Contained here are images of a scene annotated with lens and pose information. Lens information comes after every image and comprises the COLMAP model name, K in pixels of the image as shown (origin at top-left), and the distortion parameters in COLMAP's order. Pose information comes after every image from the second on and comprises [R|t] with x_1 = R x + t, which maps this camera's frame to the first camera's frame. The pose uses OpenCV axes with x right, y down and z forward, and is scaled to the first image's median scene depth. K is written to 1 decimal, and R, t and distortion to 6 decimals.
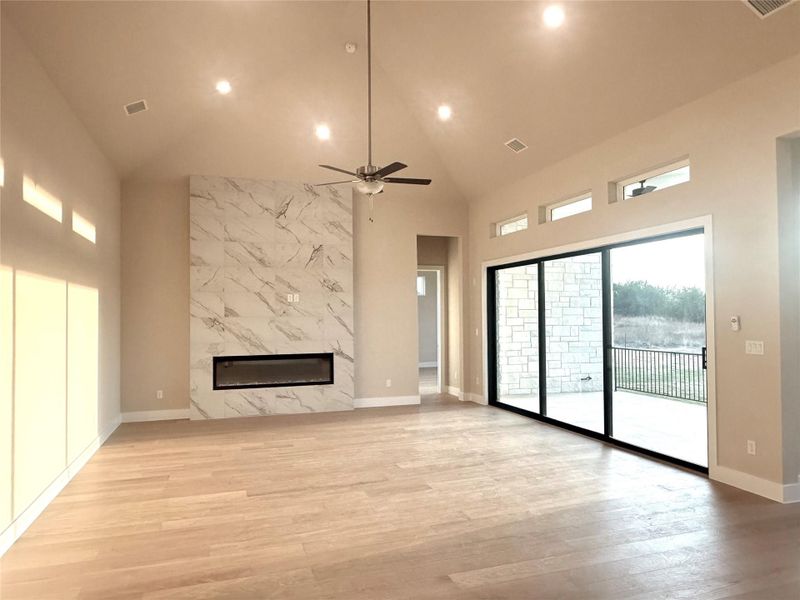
lens RADIAL K [[547.7, 0, 400.0], [0, 547.7, 302.0], [0, 0, 1]] dist [0.003975, 0.000472]
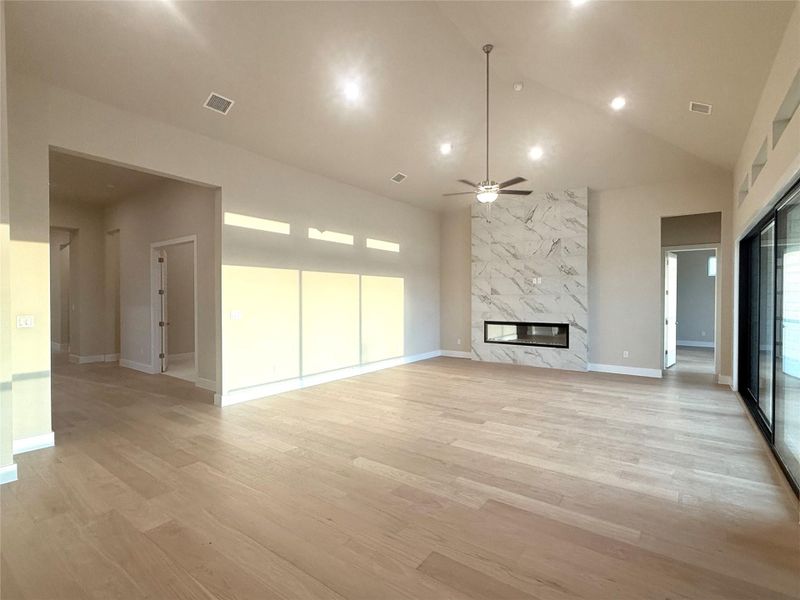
lens RADIAL K [[389.5, 0, 401.1], [0, 389.5, 300.7], [0, 0, 1]] dist [-0.001584, 0.000197]
pose [[0.575925, 0.014903, -0.817366, 0.395953], [0.013309, 0.999530, 0.027602, 0.010304], [0.817394, -0.026775, 0.575456, 0.178675]]
